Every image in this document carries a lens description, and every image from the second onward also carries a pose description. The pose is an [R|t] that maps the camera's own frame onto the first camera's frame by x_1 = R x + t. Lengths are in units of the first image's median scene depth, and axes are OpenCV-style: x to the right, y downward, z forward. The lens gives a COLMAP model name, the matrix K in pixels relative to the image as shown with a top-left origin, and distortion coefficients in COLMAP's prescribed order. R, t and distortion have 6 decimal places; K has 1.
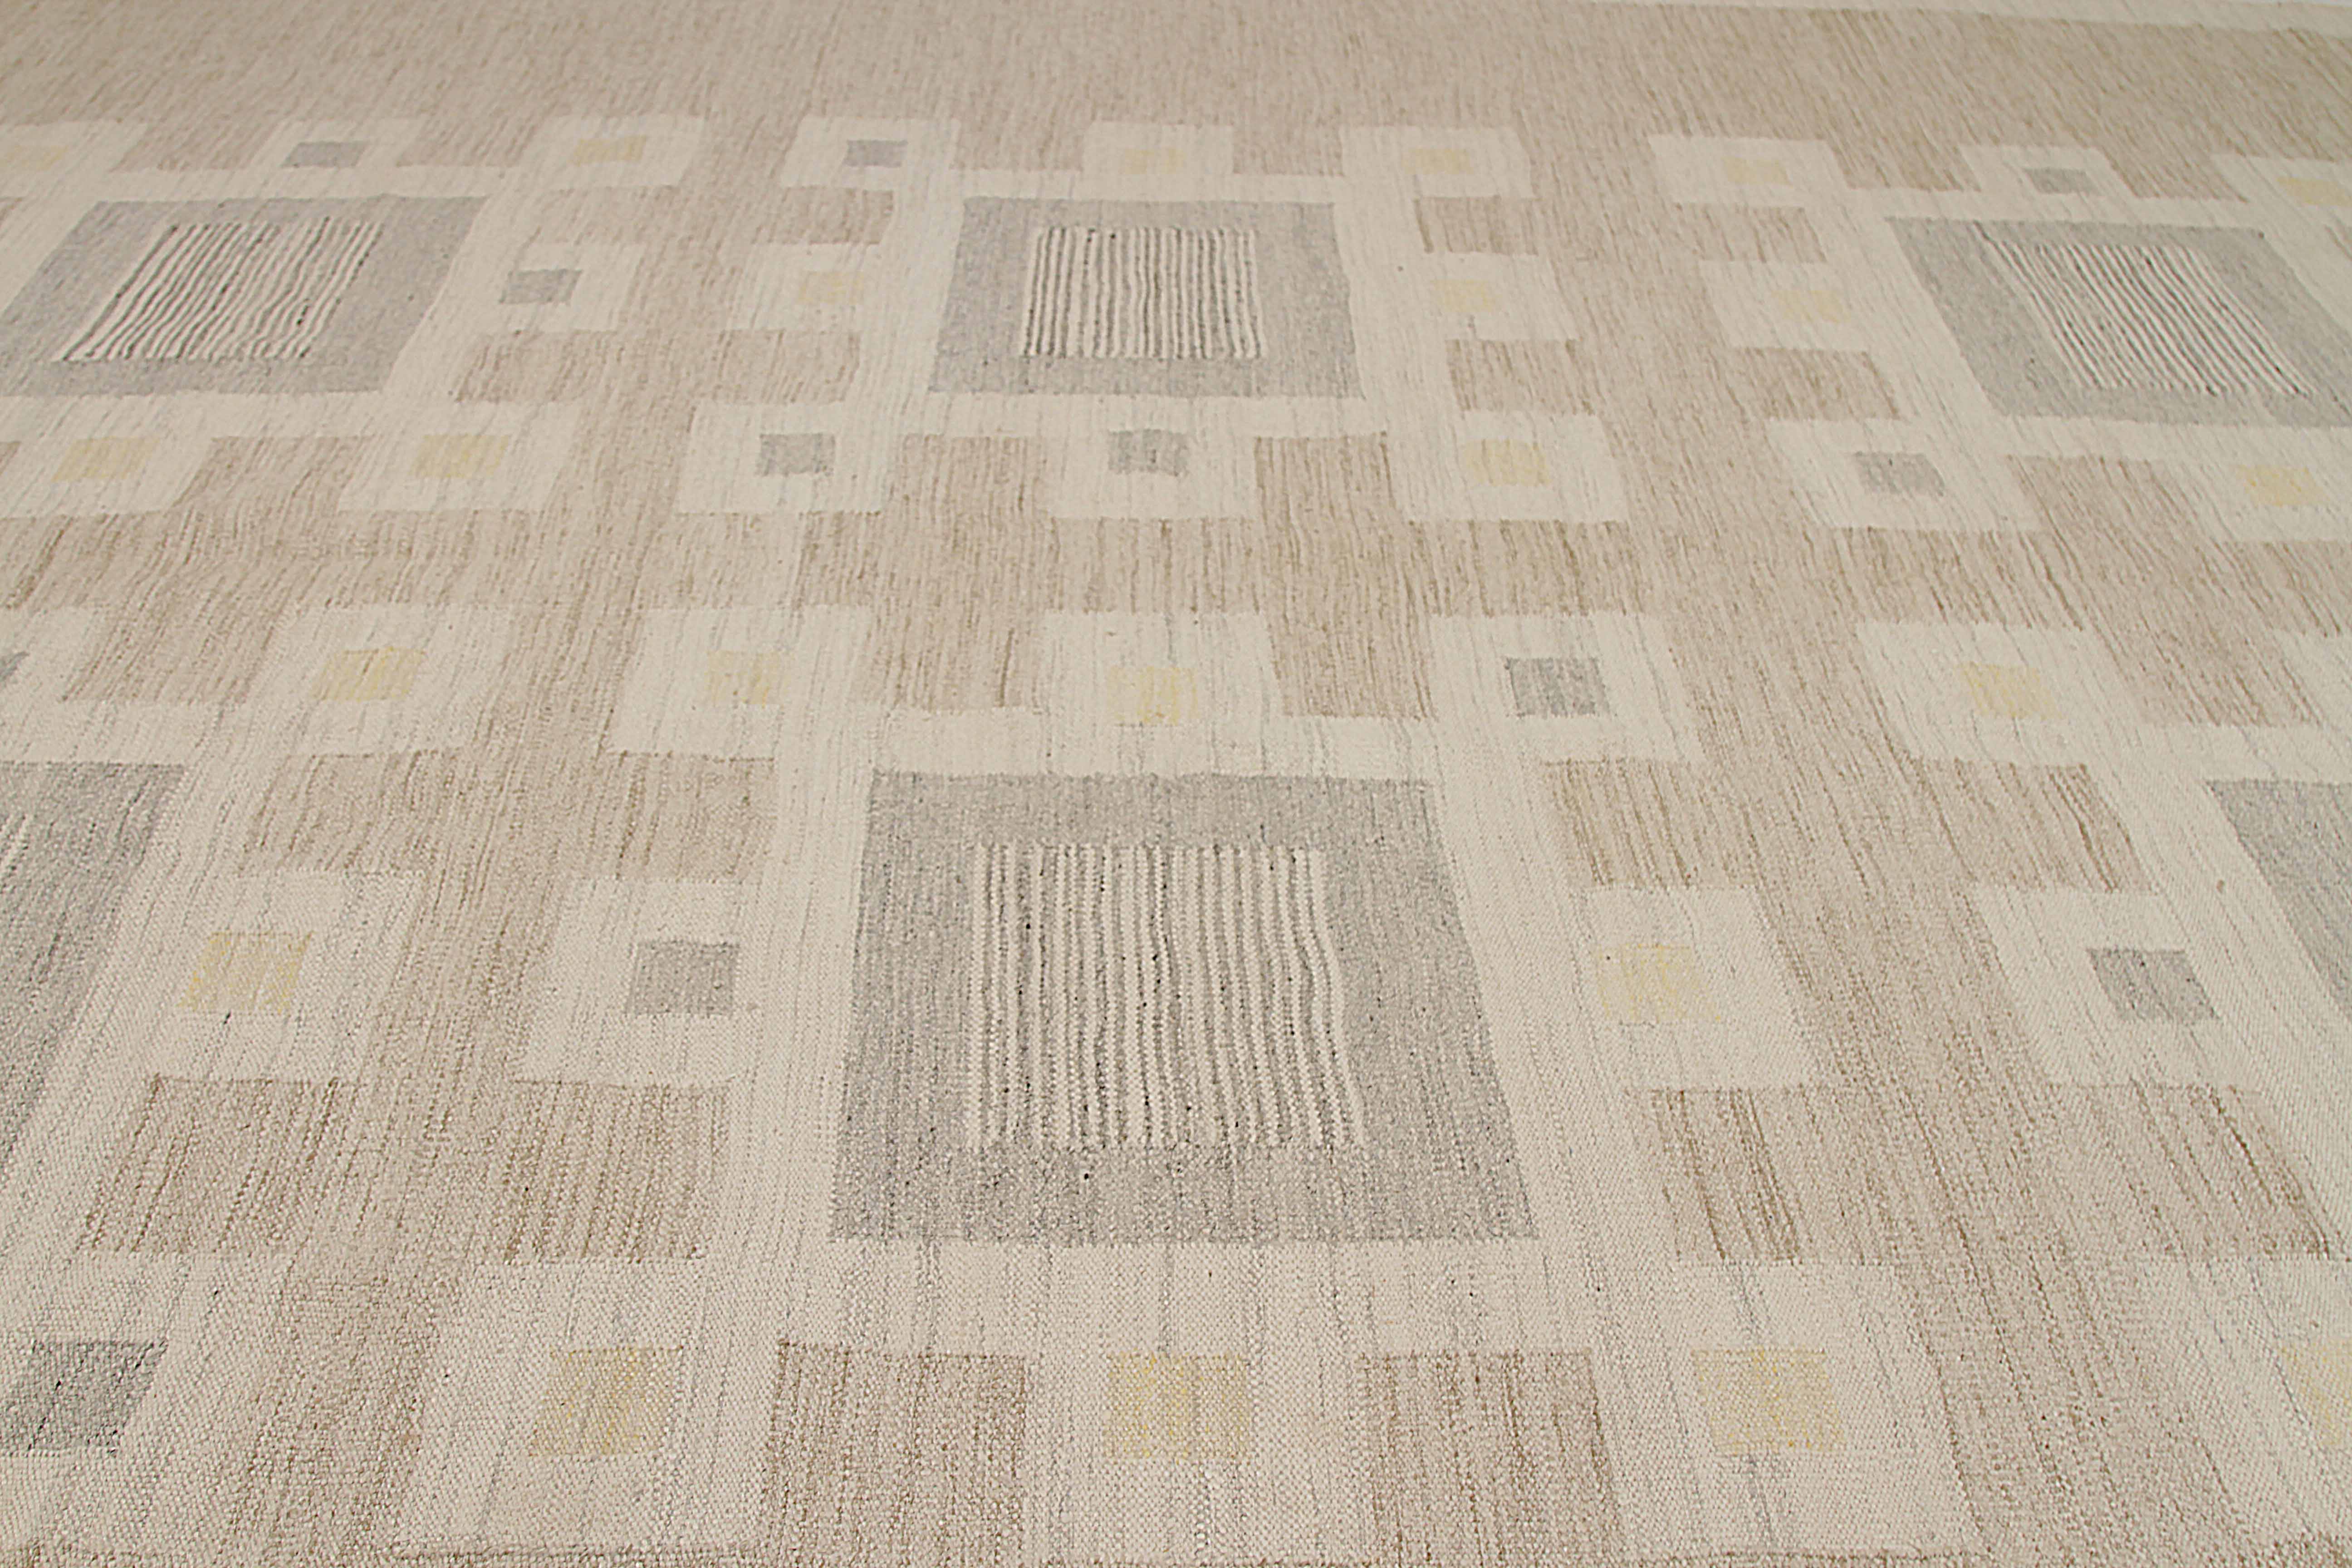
lens RADIAL K [[2600.3, 0, 1184.5], [0, 2600.3, 824.6], [0, 0, 1]] dist [-0.143939, 0.122980]
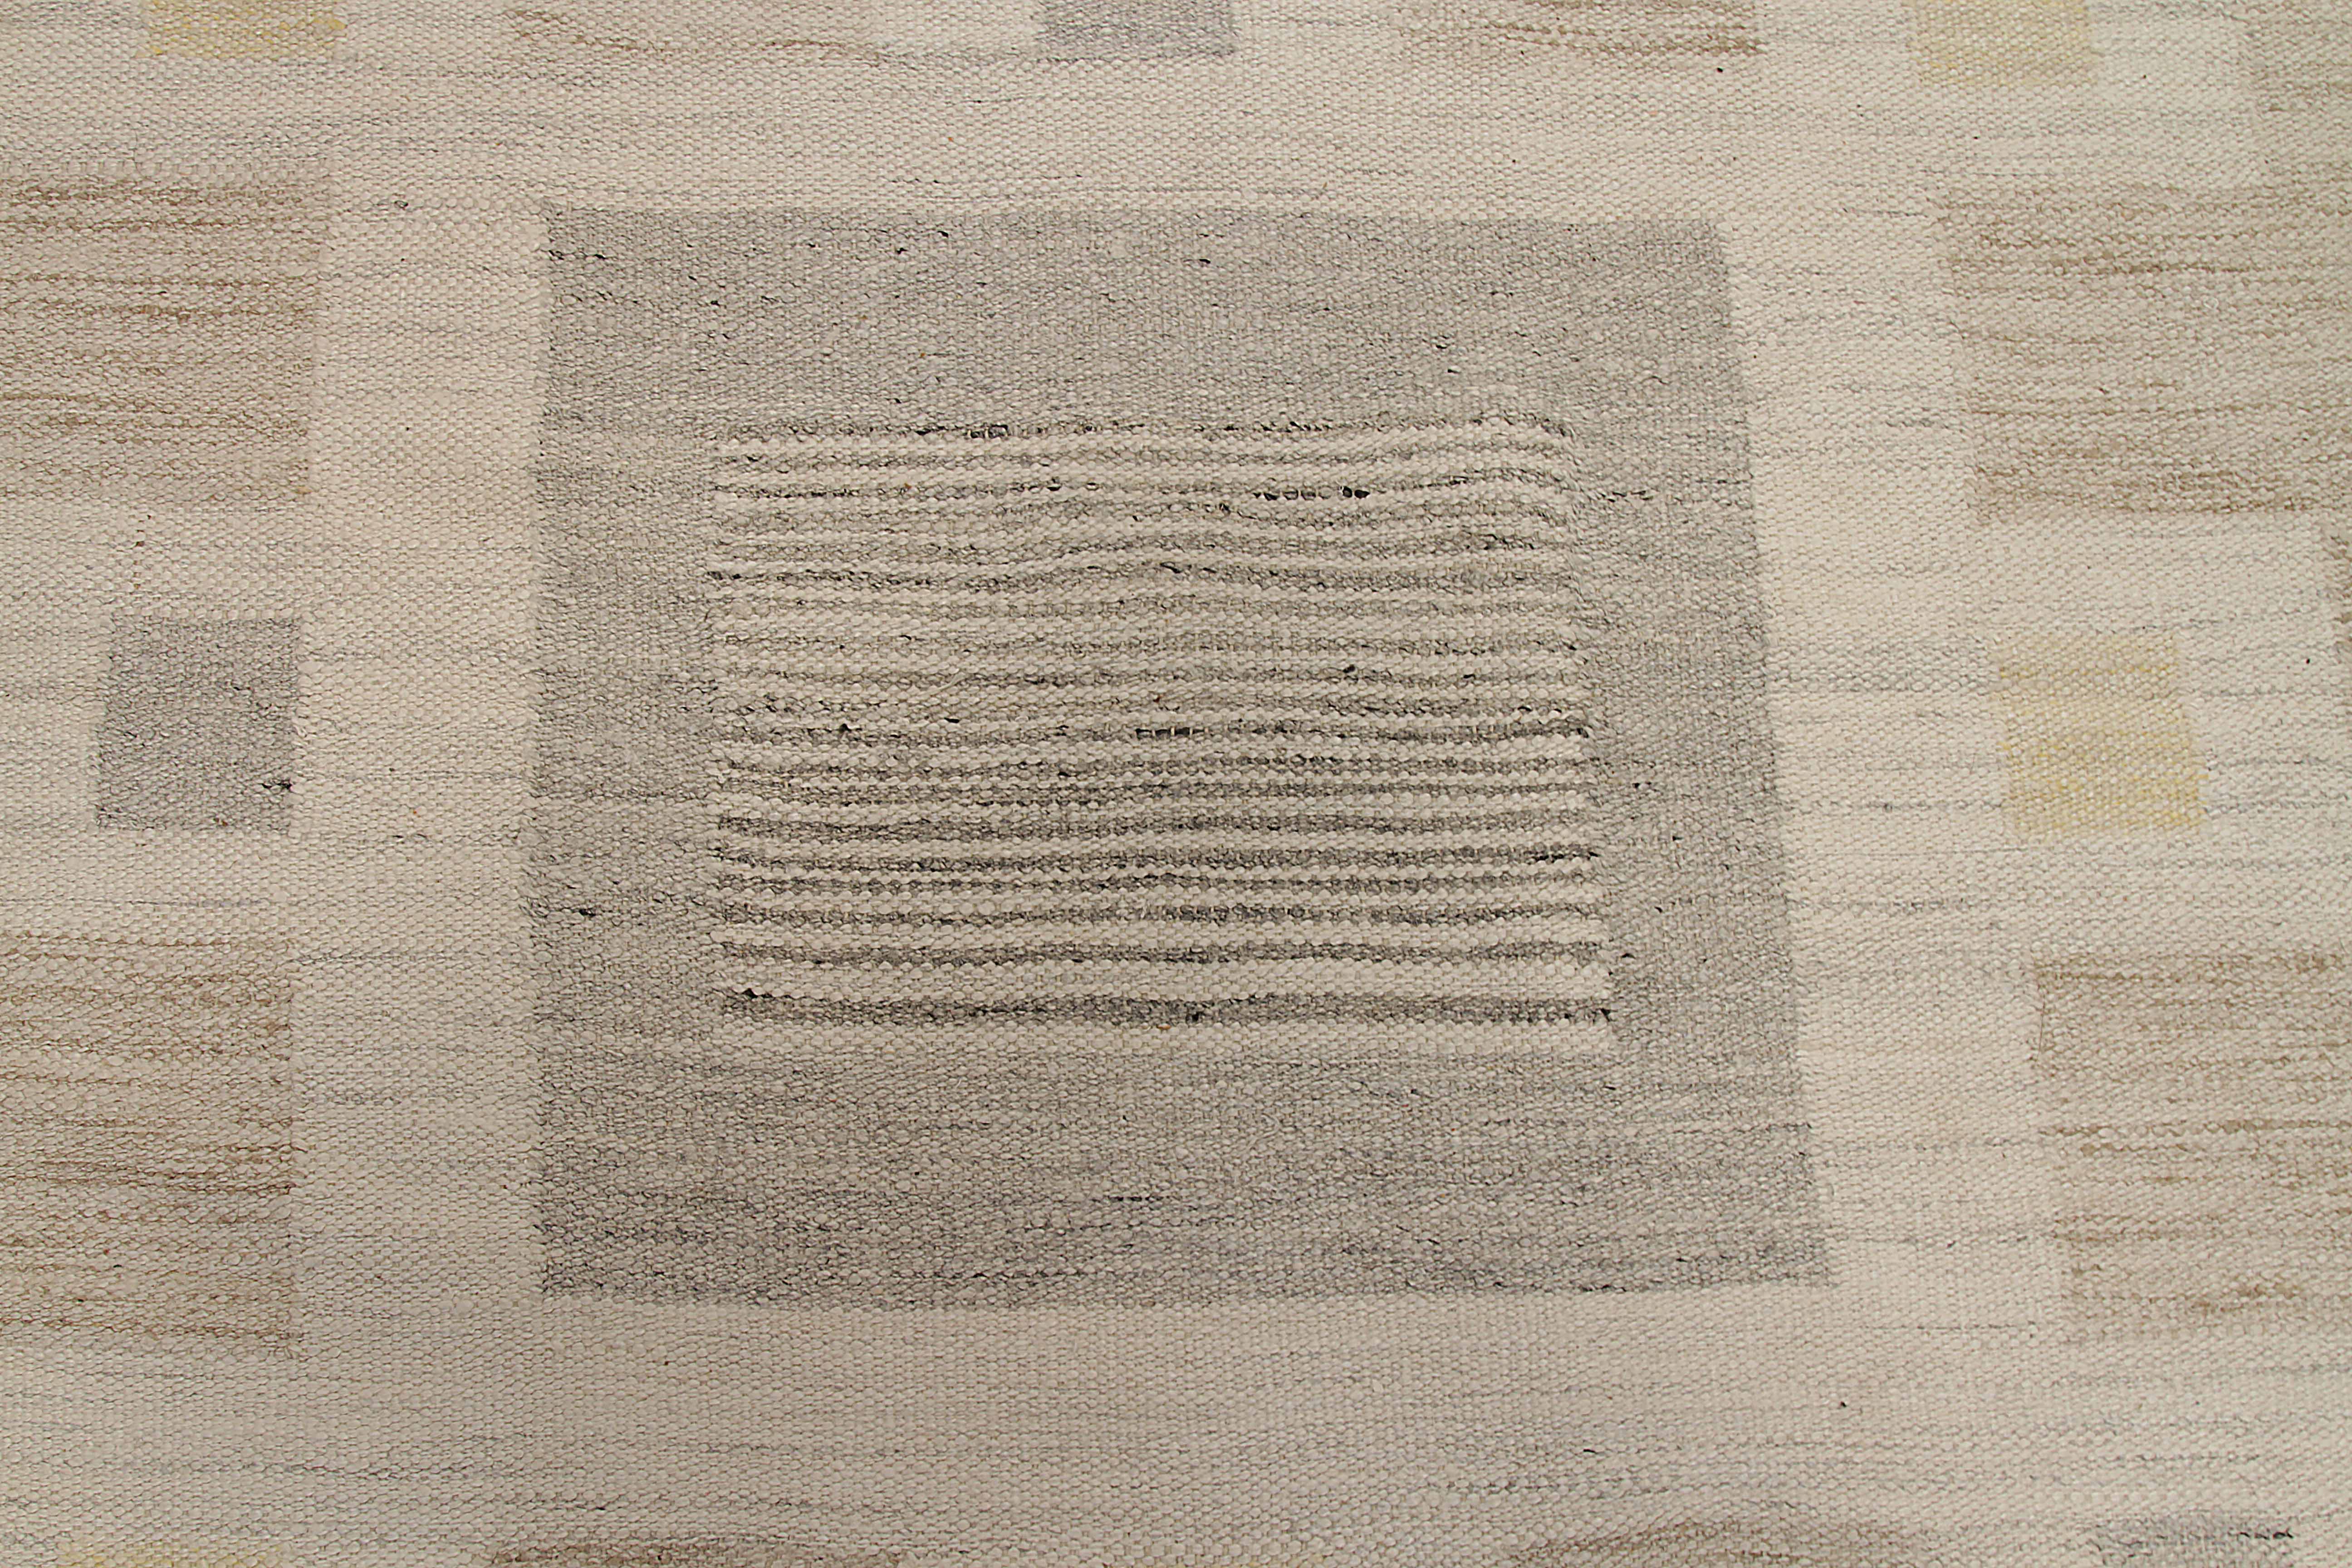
lens RADIAL K [[2600.3, 0, 1184.5], [0, 2600.3, 824.6], [0, 0, 1]] dist [-0.143939, 0.122980]
pose [[-0.003976, -0.978571, 0.205873, -0.526770], [0.544999, 0.170492, 0.820920, -0.584769], [-0.838427, 0.115465, 0.532642, 0.891899]]
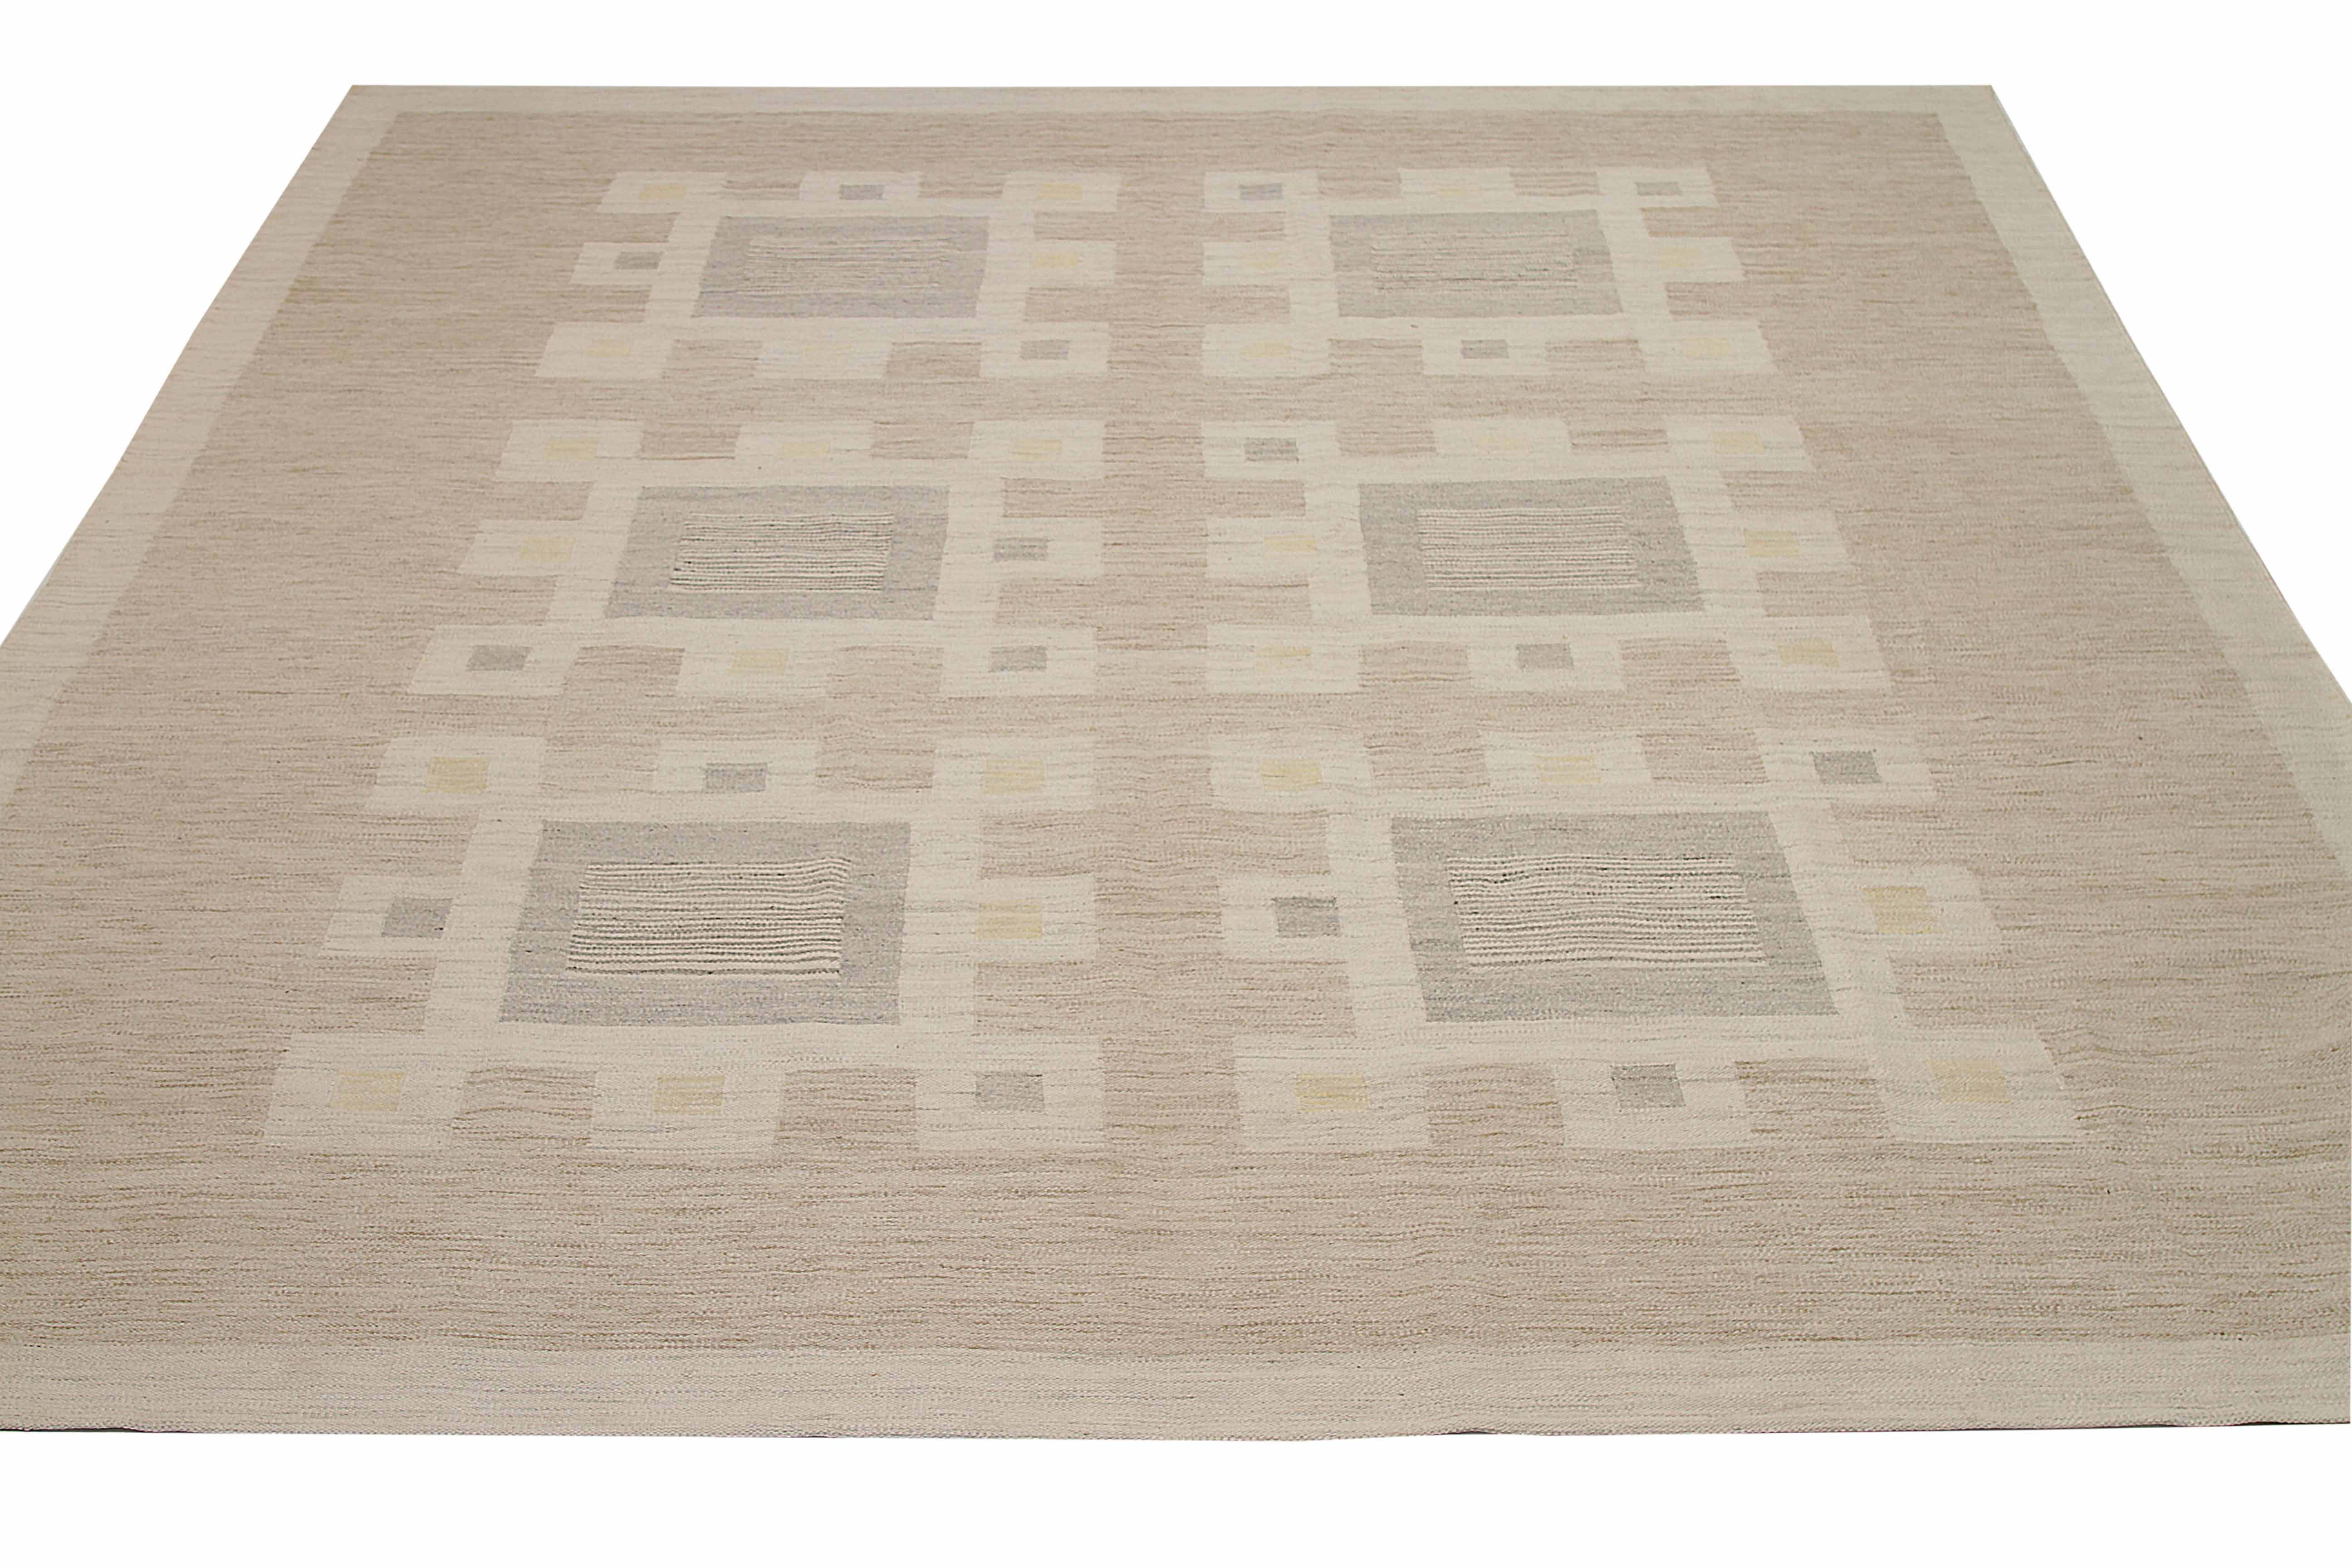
lens RADIAL K [[3248.0, 0, 1176.0], [0, 3248.0, 784.0], [0, 0, 1]] dist [-0.067363, -0.017488]
pose [[0.010038, -0.563253, 0.826223, -1.818432], [0.586926, 0.672279, 0.451175, -0.924437], [-0.809579, 0.480402, 0.337336, 0.298430]]
